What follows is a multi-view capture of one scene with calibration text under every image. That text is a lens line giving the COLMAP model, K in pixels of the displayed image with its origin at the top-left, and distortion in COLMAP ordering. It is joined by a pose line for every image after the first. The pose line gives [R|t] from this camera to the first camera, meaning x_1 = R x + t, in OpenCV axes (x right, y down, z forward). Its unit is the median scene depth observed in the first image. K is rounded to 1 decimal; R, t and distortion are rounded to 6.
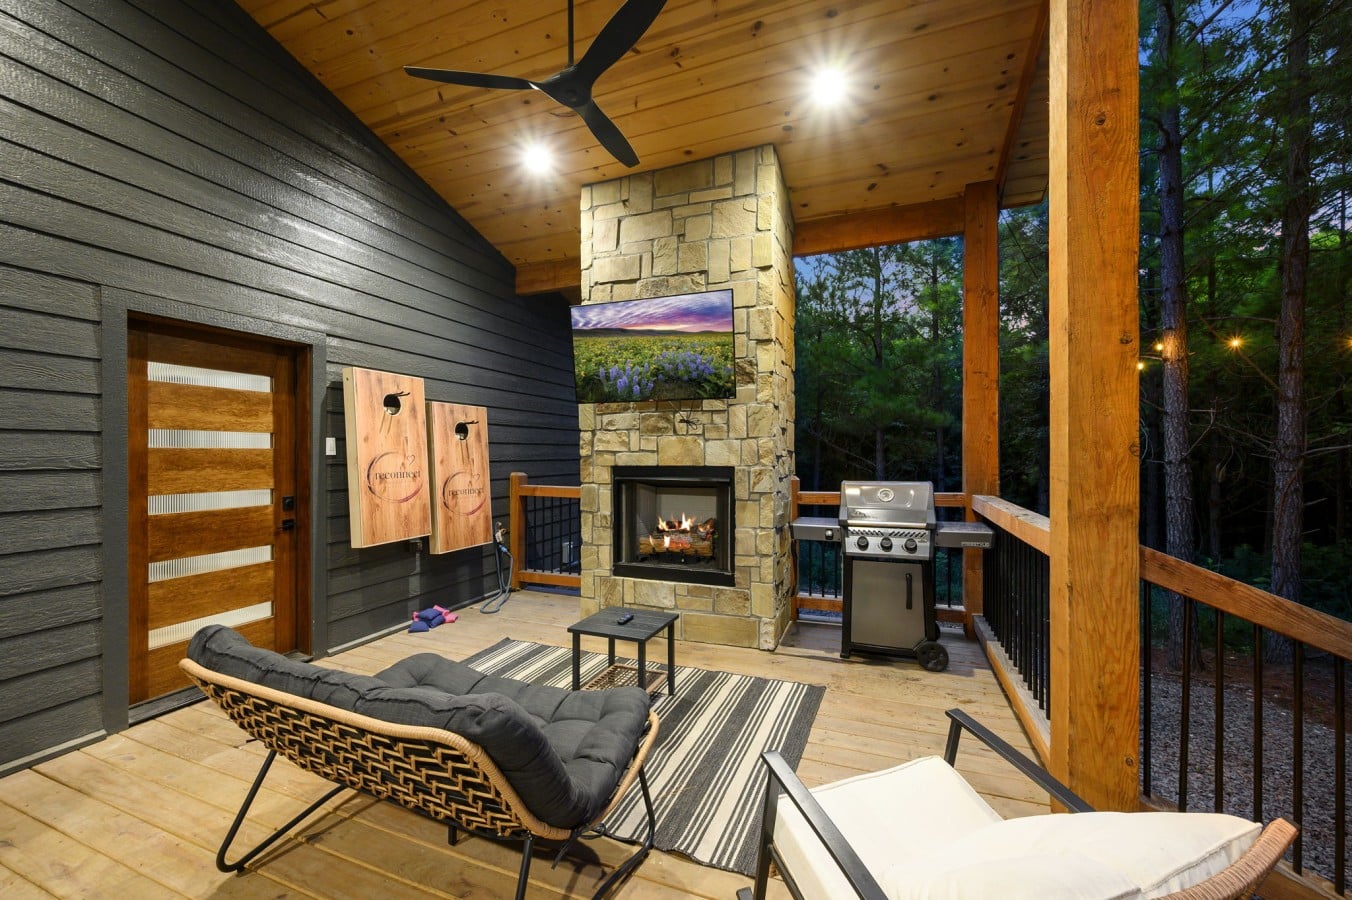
lens RADIAL K [[536.2, 0, 676.9], [0, 536.2, 455.6], [0, 0, 1]] dist [0.002811, -0.001041]
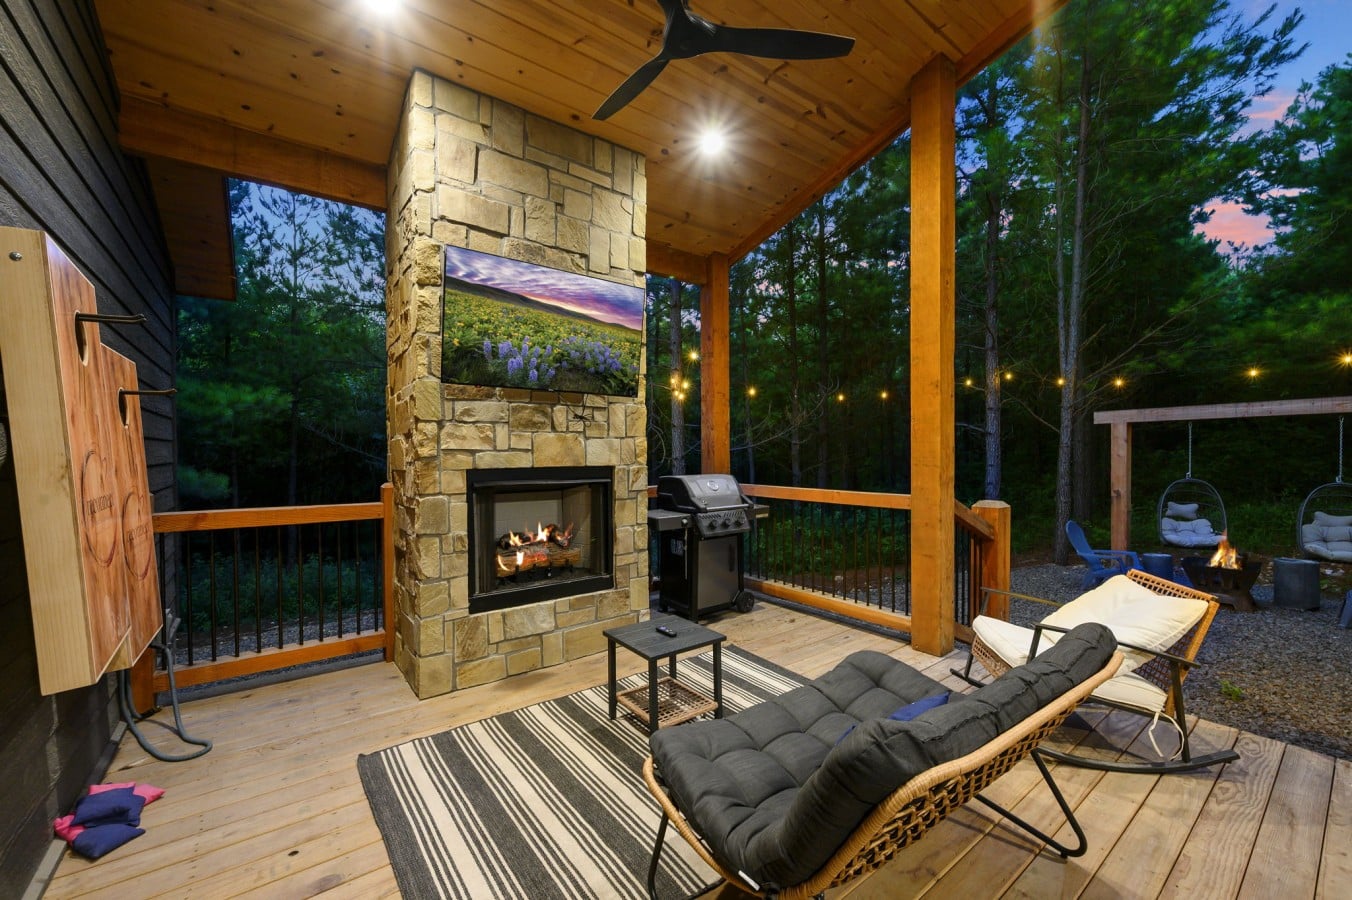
lens RADIAL K [[536.2, 0, 676.0], [0, 536.2, 462.4], [0, 0, 1]] dist [0.002811, -0.001041]
pose [[0.521080, -0.016123, 0.853356, -0.651100], [0.009029, 0.999870, 0.013378, 0.001907], [-0.853460, 0.000734, 0.521157, 0.379477]]
